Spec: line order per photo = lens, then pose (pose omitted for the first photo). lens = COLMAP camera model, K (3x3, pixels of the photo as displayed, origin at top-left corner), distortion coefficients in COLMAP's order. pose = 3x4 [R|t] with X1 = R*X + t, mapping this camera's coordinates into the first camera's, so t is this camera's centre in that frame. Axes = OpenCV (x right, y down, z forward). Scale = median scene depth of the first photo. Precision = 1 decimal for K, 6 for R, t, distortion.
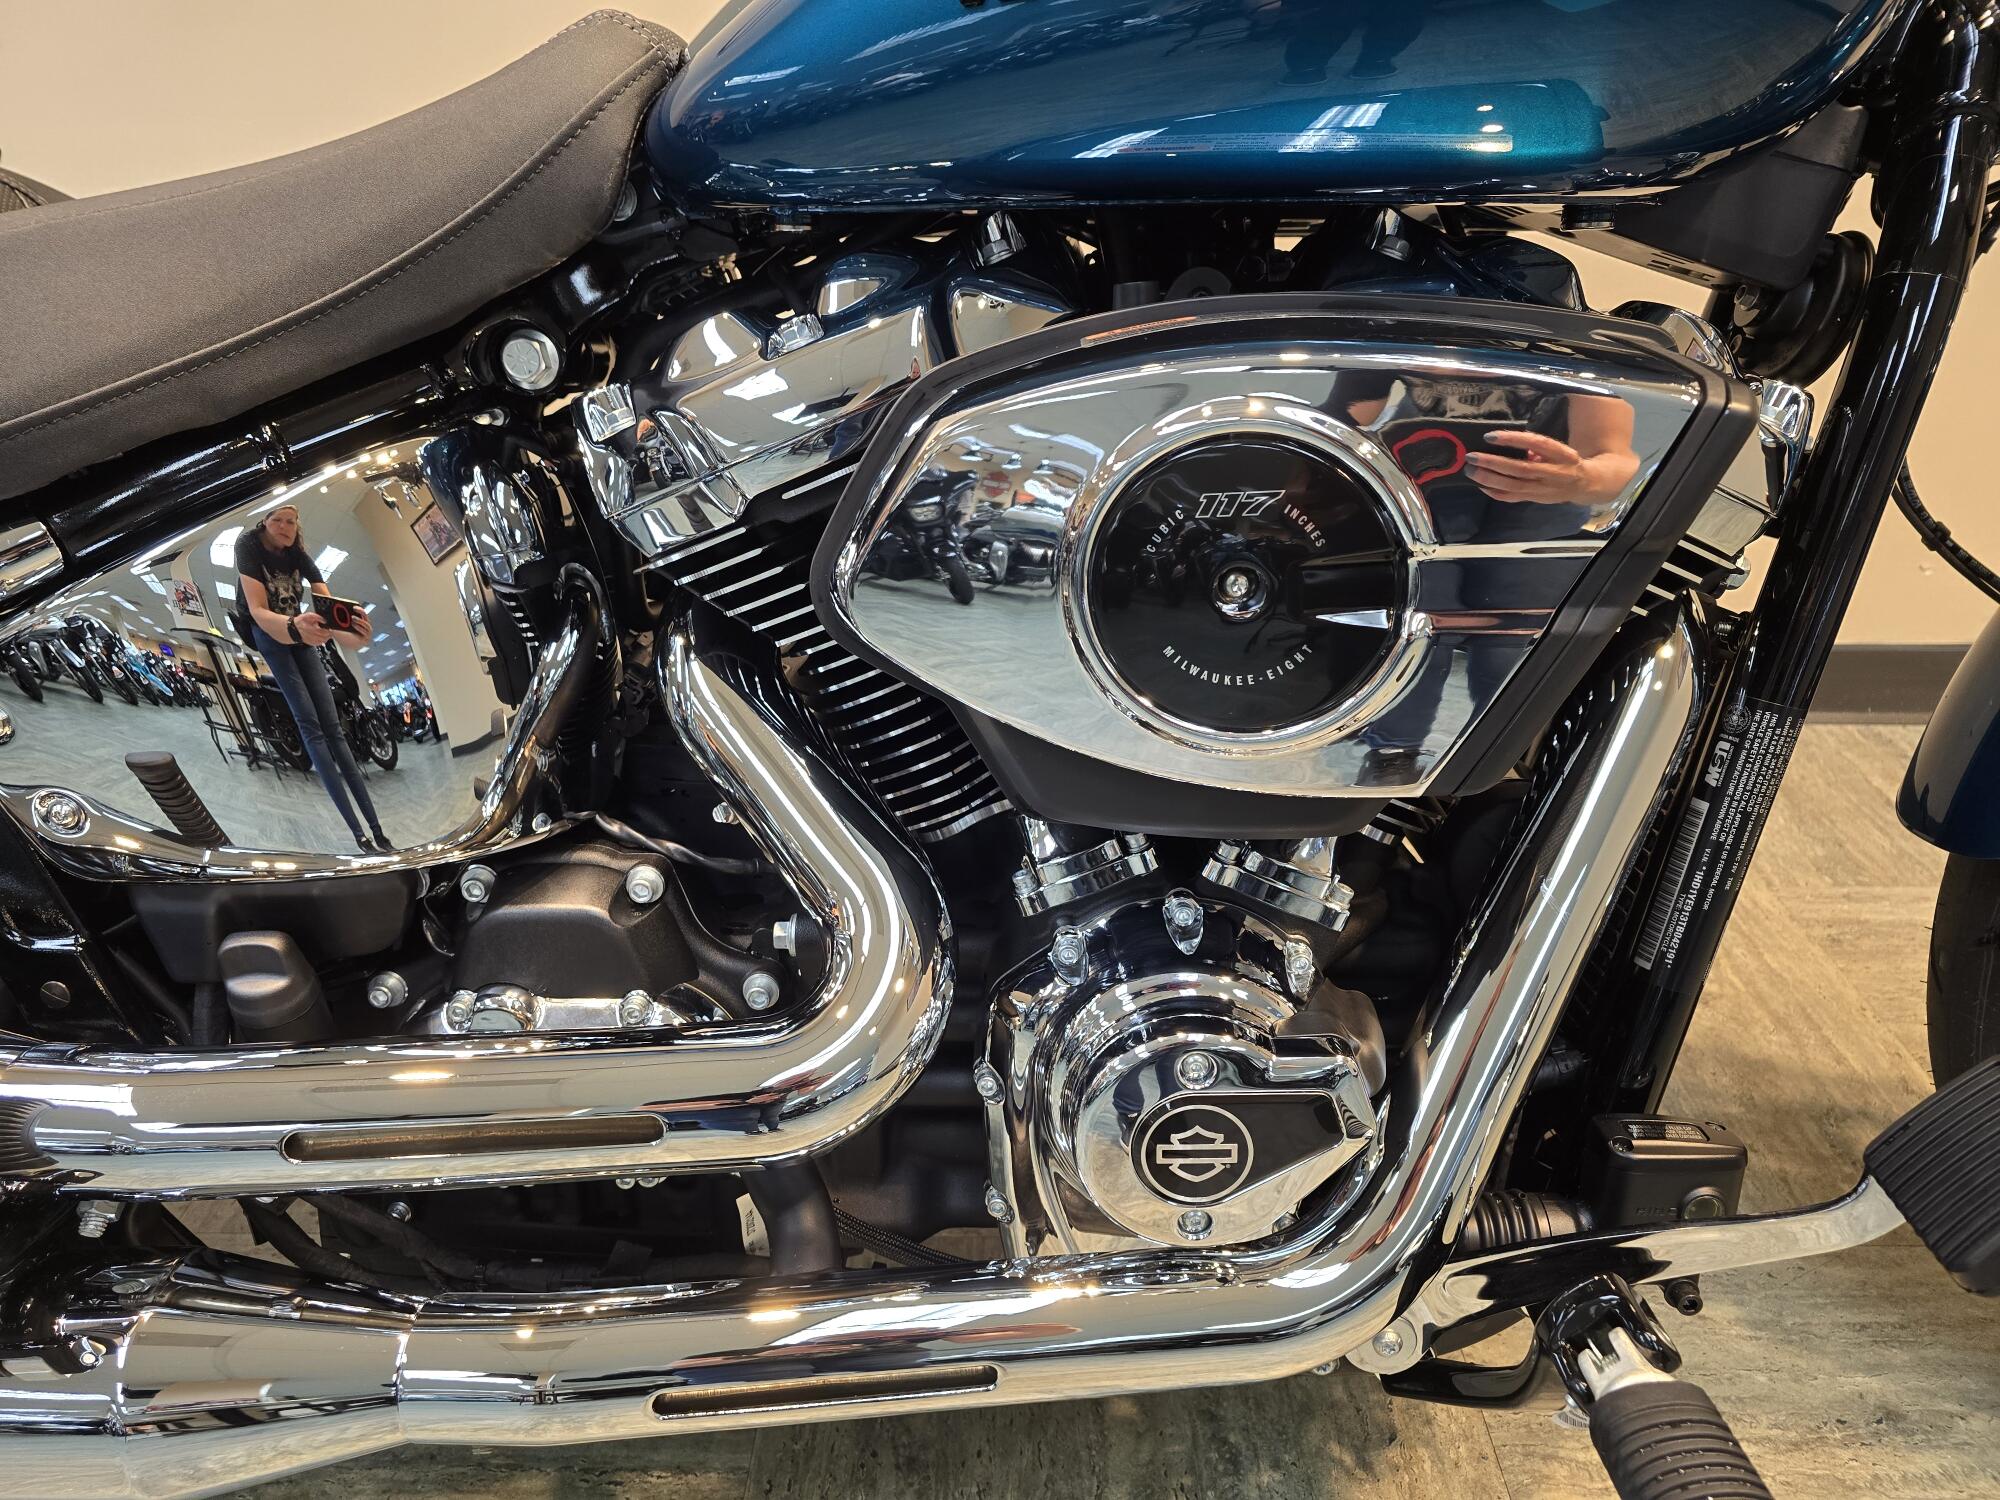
lens RADIAL K [[1369.3, 0, 1062.6], [0, 1369.3, 749.5], [0, 0, 1]] dist [0.055964, -0.055502]
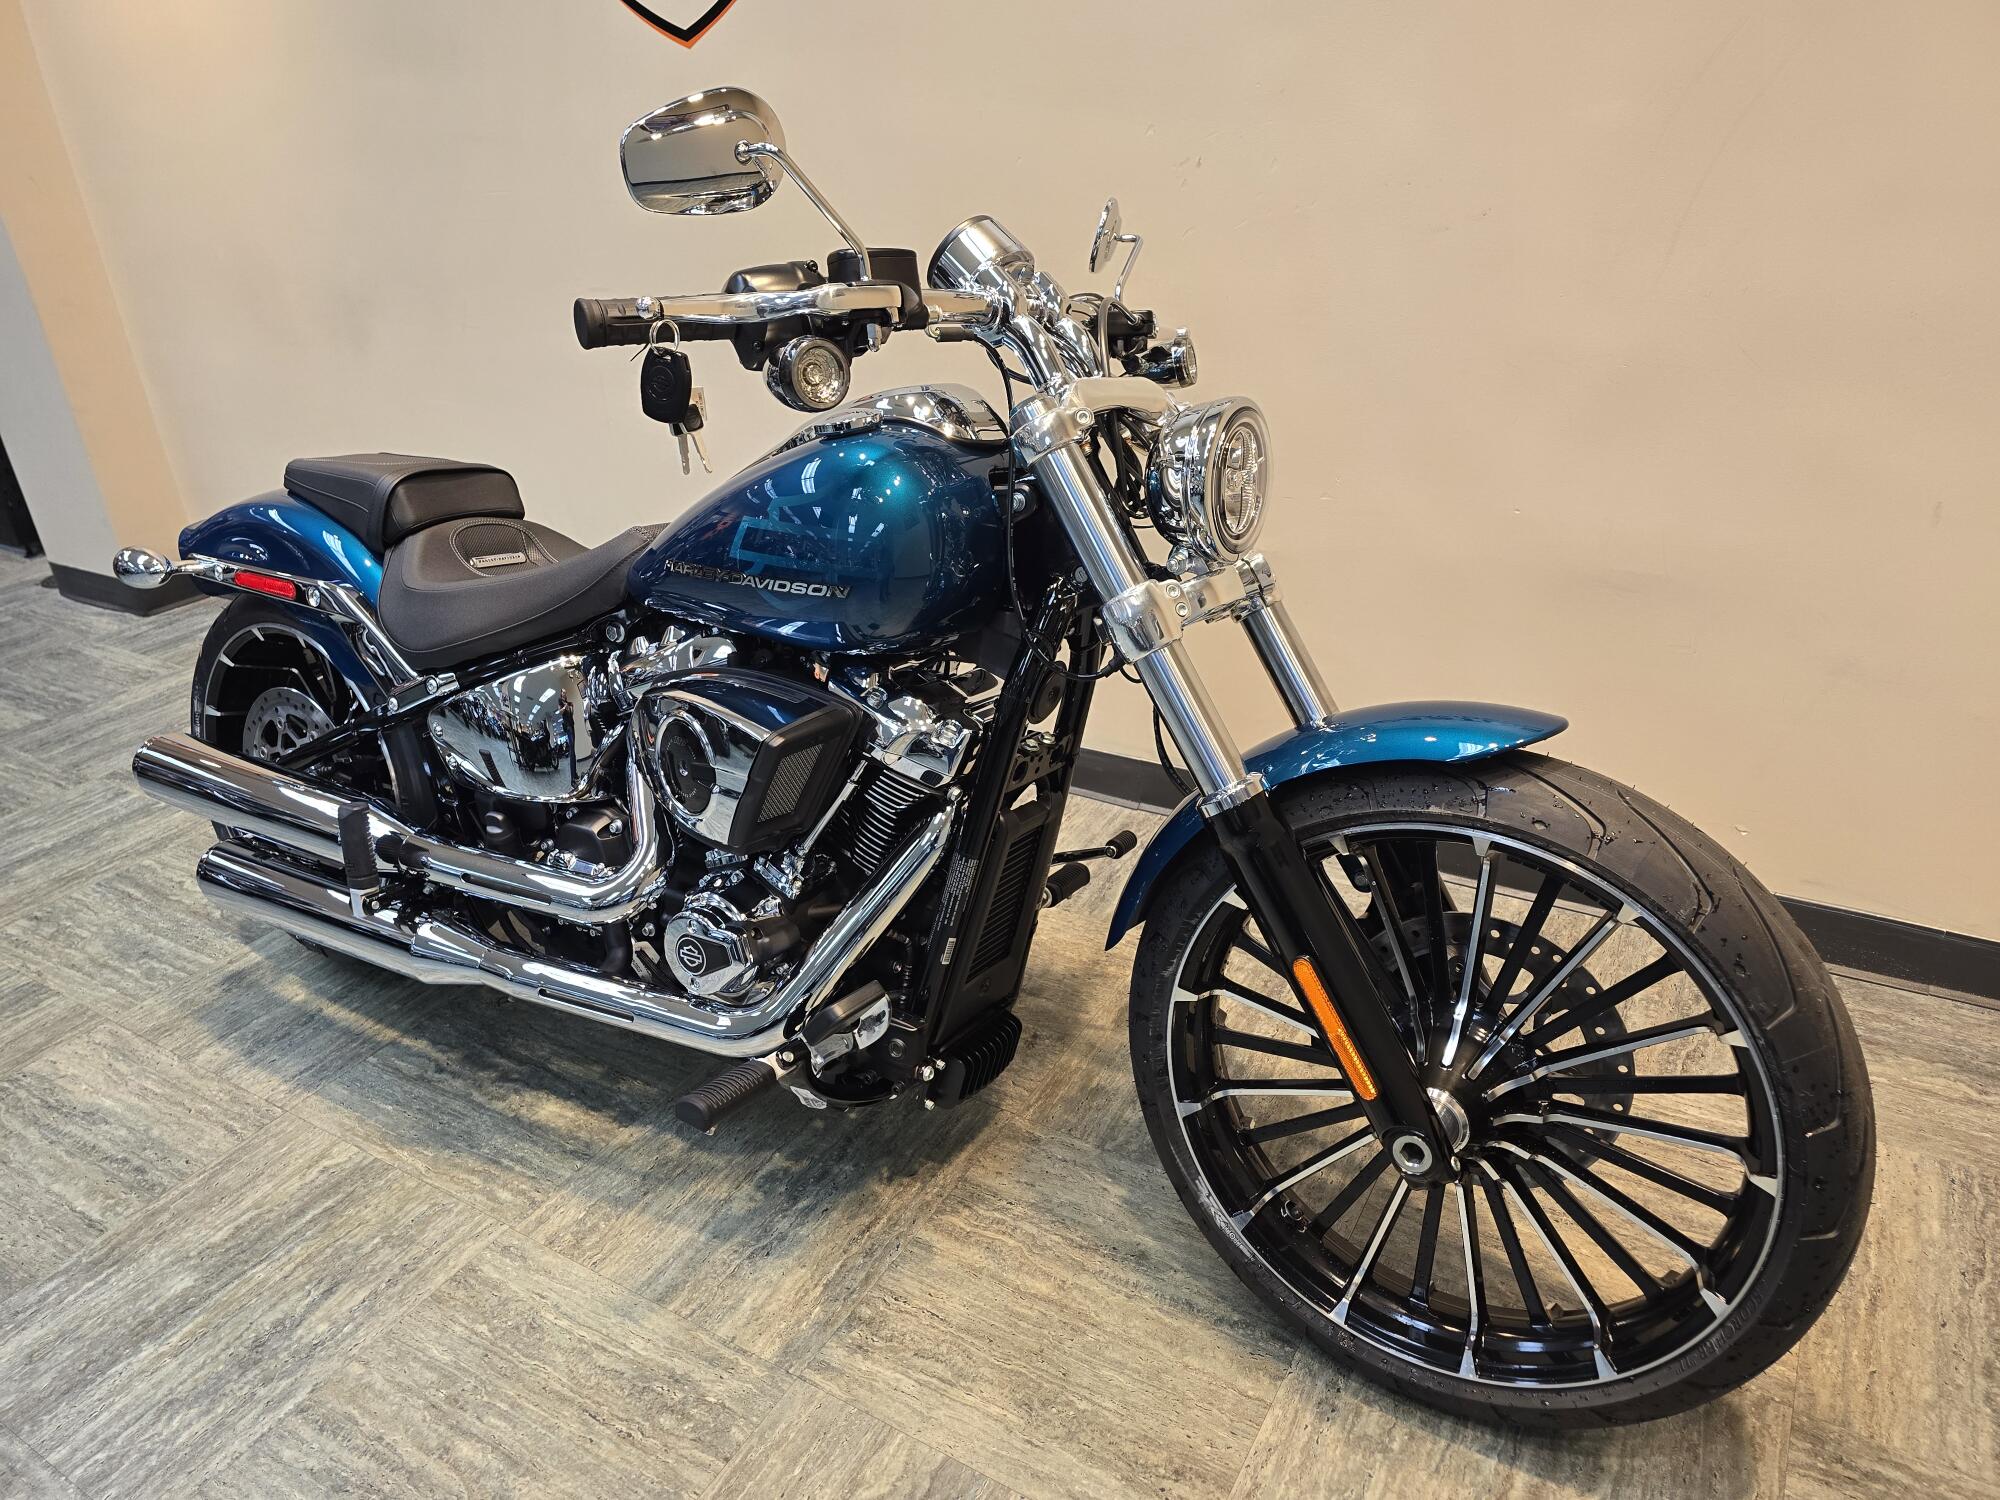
lens RADIAL K [[1369.3, 0, 1062.6], [0, 1369.3, 749.5], [0, 0, 1]] dist [0.055964, -0.055502]
pose [[0.870785, 0.189250, -0.453782, 1.754967], [-0.198975, 0.979640, 0.026737, -0.315058], [0.449603, 0.067009, 0.890711, -1.077805]]
